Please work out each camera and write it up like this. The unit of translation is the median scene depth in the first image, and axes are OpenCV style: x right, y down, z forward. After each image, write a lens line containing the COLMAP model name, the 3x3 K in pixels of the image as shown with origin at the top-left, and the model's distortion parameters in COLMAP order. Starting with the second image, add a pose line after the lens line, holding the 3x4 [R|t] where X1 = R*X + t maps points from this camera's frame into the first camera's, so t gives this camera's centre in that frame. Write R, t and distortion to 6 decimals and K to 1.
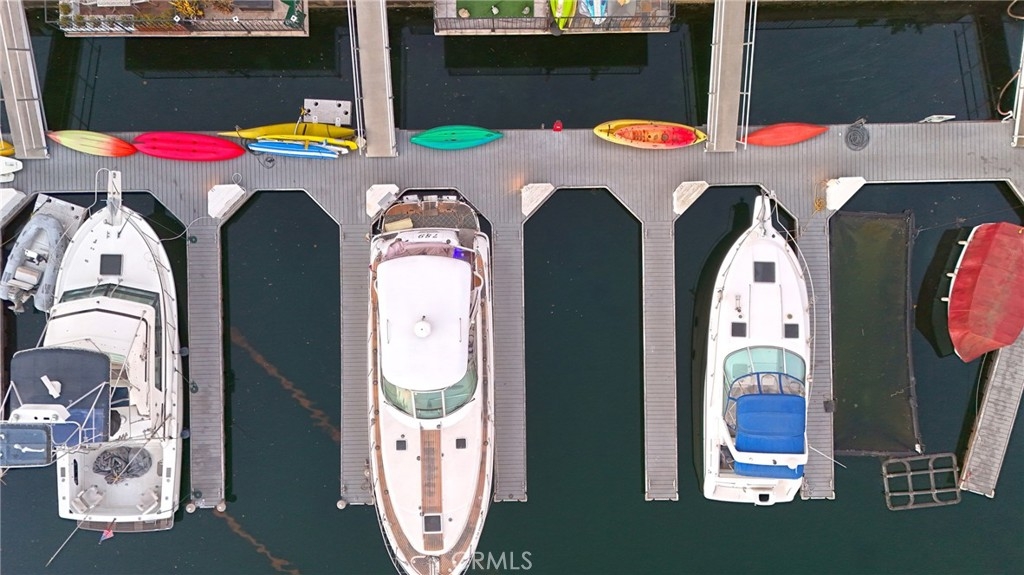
lens RADIAL K [[741.0, 0, 512.0], [0, 741.0, 287.5], [0, 0, 1]] dist [0.087386, -0.088288]
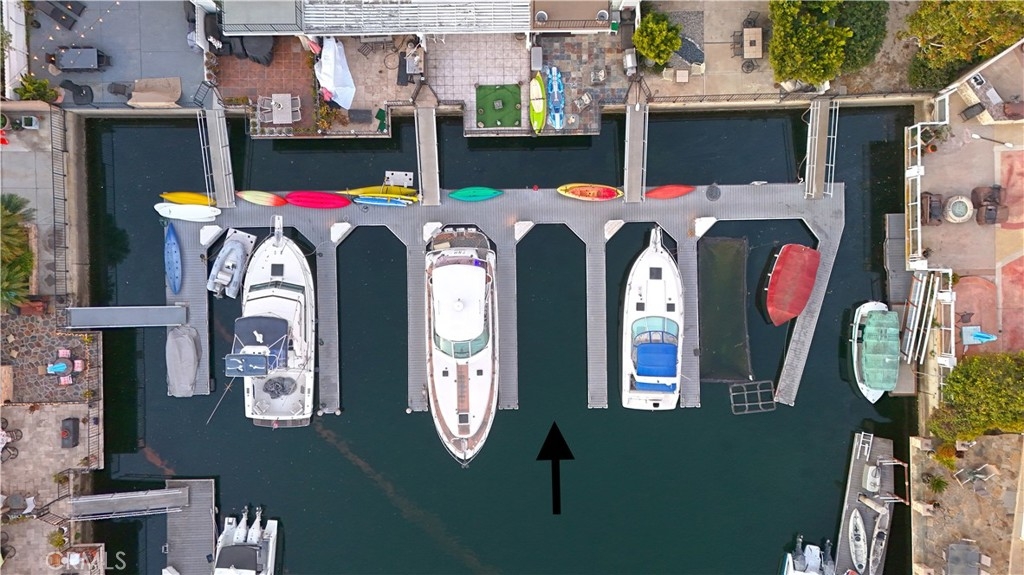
lens RADIAL K [[741.0, 0, 512.0], [0, 741.0, 287.5], [0, 0, 1]] dist [0.087386, -0.088288]
pose [[0.999994, -0.002490, 0.002352, 0.002756], [0.002481, 0.999990, 0.003617, 0.004833], [-0.002361, -0.003611, 0.999991, -0.683788]]
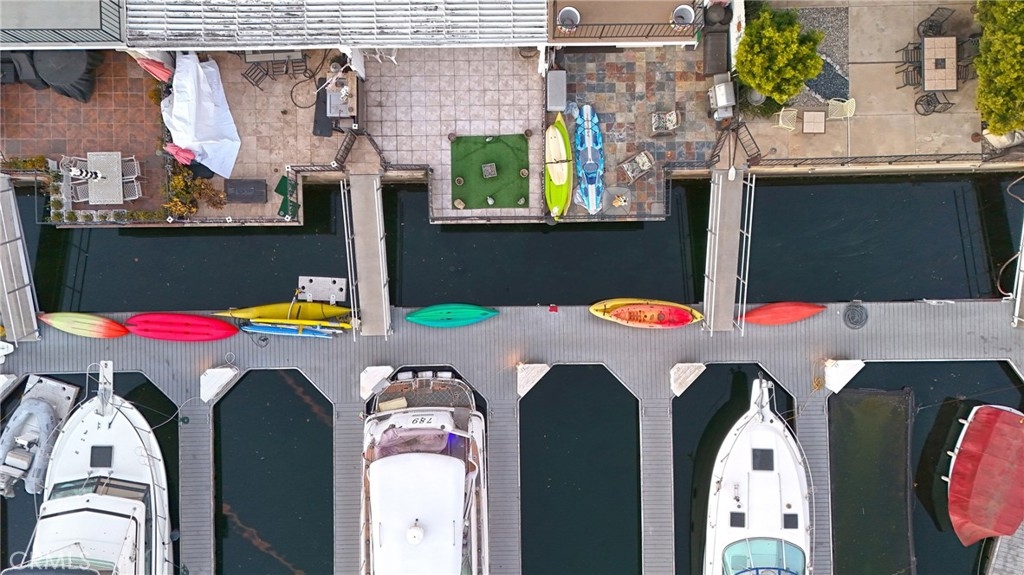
lens RADIAL K [[741.0, 0, 512.0], [0, 741.0, 287.5], [0, 0, 1]] dist [0.087386, -0.088288]
pose [[1.000000, 0.000345, -0.000766, 0.006723], [-0.000346, 1.000000, -0.000822, -0.239542], [0.000766, 0.000822, 0.999999, 0.009206]]
